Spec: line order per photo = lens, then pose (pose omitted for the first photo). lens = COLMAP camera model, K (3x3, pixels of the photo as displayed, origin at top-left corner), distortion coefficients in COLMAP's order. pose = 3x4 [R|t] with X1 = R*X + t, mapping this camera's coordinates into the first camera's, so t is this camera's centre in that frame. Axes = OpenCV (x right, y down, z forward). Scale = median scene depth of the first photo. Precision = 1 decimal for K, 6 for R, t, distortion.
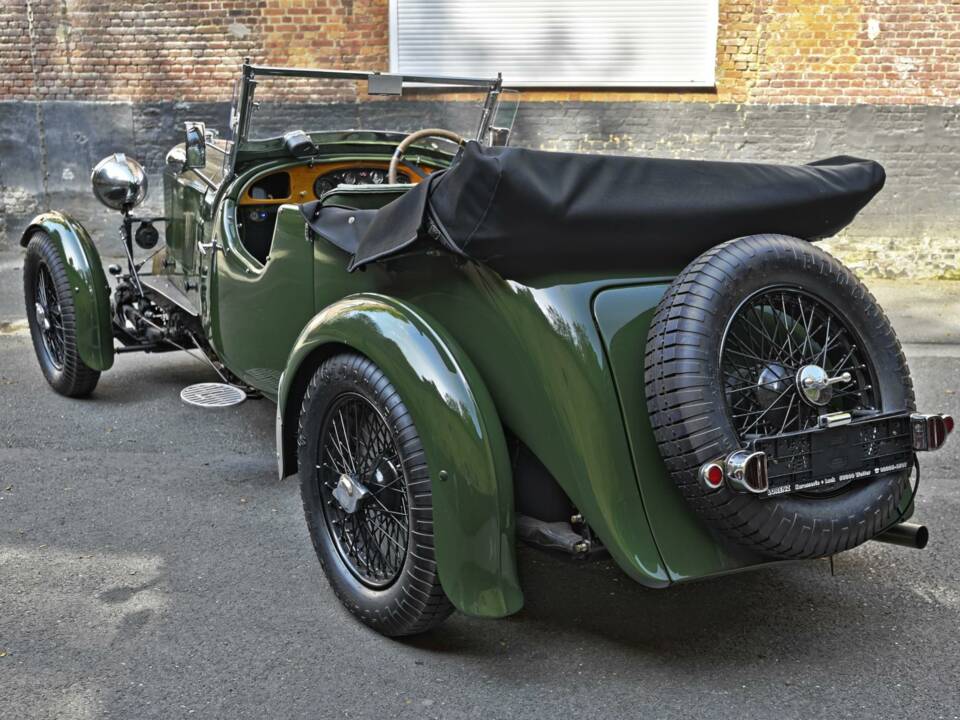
lens RADIAL K [[1309.6, 0, 521.0], [0, 1309.6, 409.1], [0, 0, 1]] dist [0.004561, -0.011382]
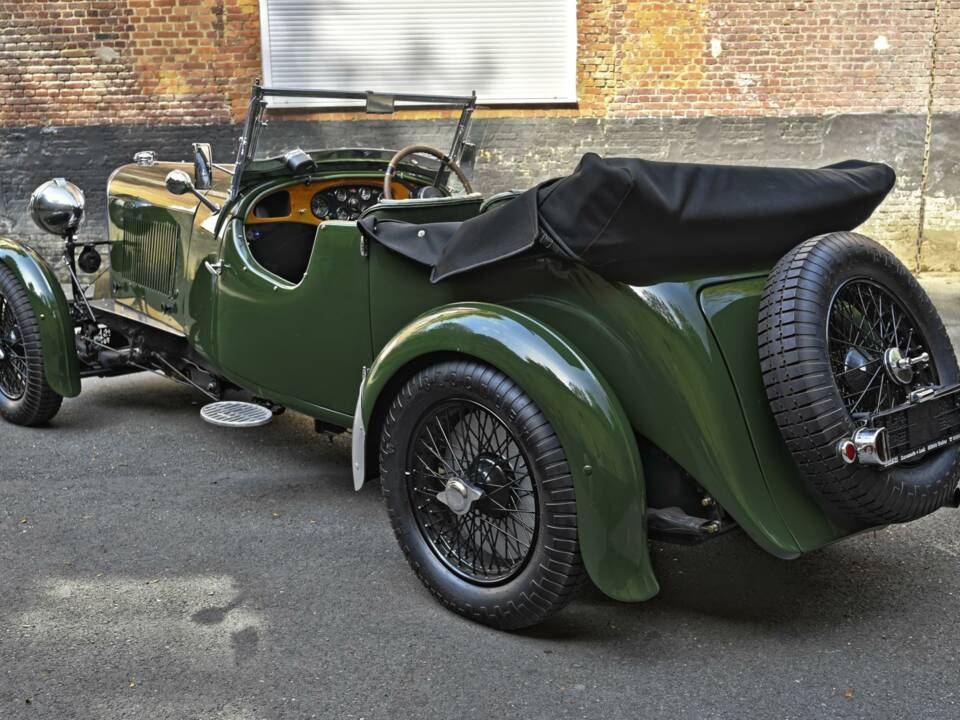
lens RADIAL K [[1242.7, 0, 521.4], [0, 1242.7, 405.7], [0, 0, 1]] dist [0.002414, -0.004293]
pose [[0.980528, -0.060839, 0.186716, -0.103451], [0.061695, 0.998094, 0.001228, -0.002068], [-0.186435, 0.010315, 0.982413, 0.009228]]
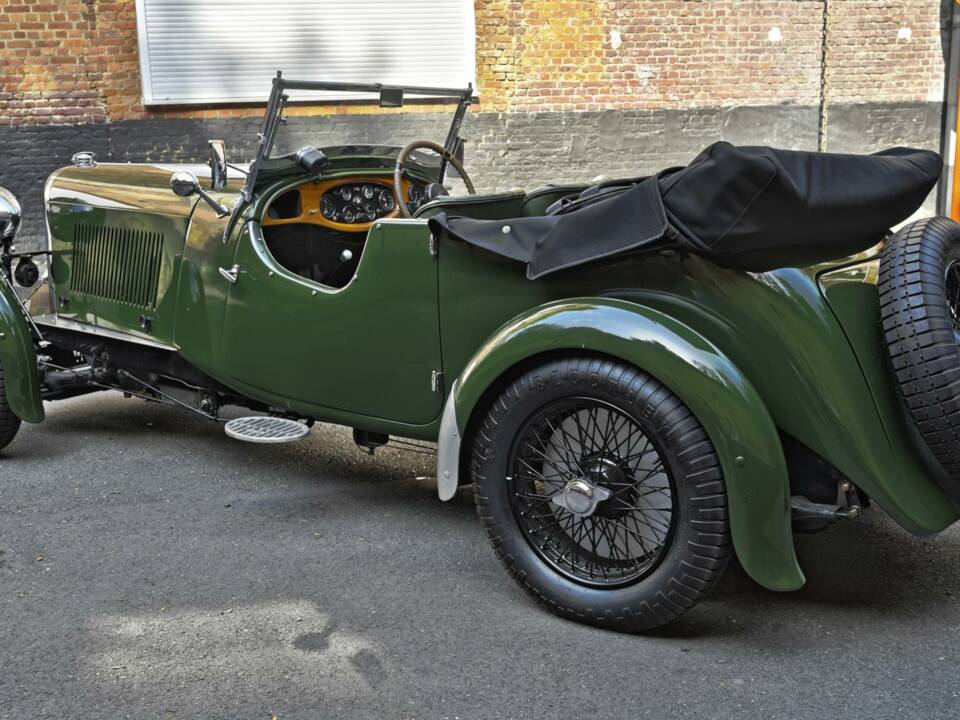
lens RADIAL K [[1309.6, 0, 521.0], [0, 1309.6, 409.1], [0, 0, 1]] dist [0.004561, -0.011382]
pose [[0.933558, -0.104867, 0.342741, -0.201714], [0.108650, 0.994046, 0.008203, -0.006471], [-0.341561, 0.029581, 0.939394, 0.027093]]
